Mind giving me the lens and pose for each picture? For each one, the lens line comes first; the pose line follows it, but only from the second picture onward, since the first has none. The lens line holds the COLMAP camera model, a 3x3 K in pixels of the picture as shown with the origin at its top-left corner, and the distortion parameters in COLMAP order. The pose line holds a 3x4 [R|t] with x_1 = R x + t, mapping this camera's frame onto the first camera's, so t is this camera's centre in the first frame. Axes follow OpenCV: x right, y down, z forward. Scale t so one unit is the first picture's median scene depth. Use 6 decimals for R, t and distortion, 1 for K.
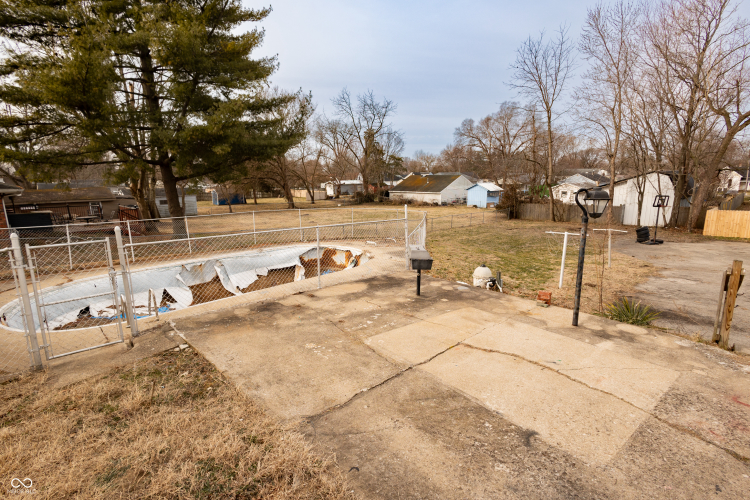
lens RADIAL K [[371.3, 0, 359.7], [0, 371.3, 249.9], [0, 0, 1]] dist [-0.000433, -0.000475]
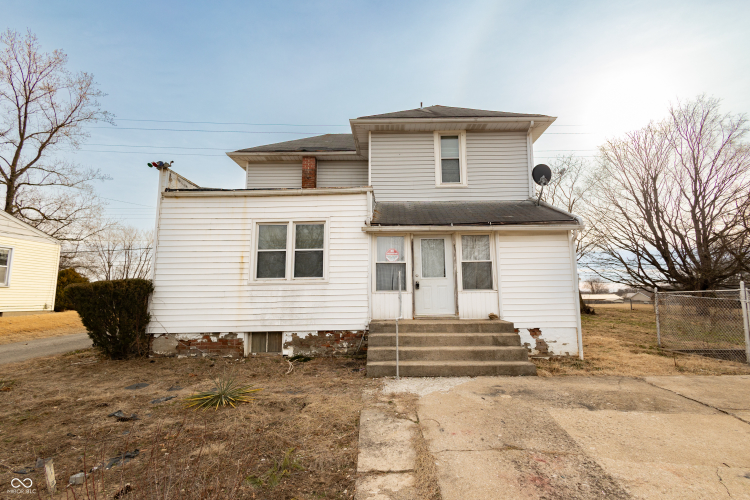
lens RADIAL K [[357.9, 0, 382.5], [0, 357.9, 251.8], [0, 0, 1]] dist [0.001305, -0.000401]
pose [[-0.702909, -0.066401, -0.708173, 1.925123], [-0.124206, 0.991794, 0.030288, -0.027769], [0.700351, 0.109249, -0.705389, 1.290787]]
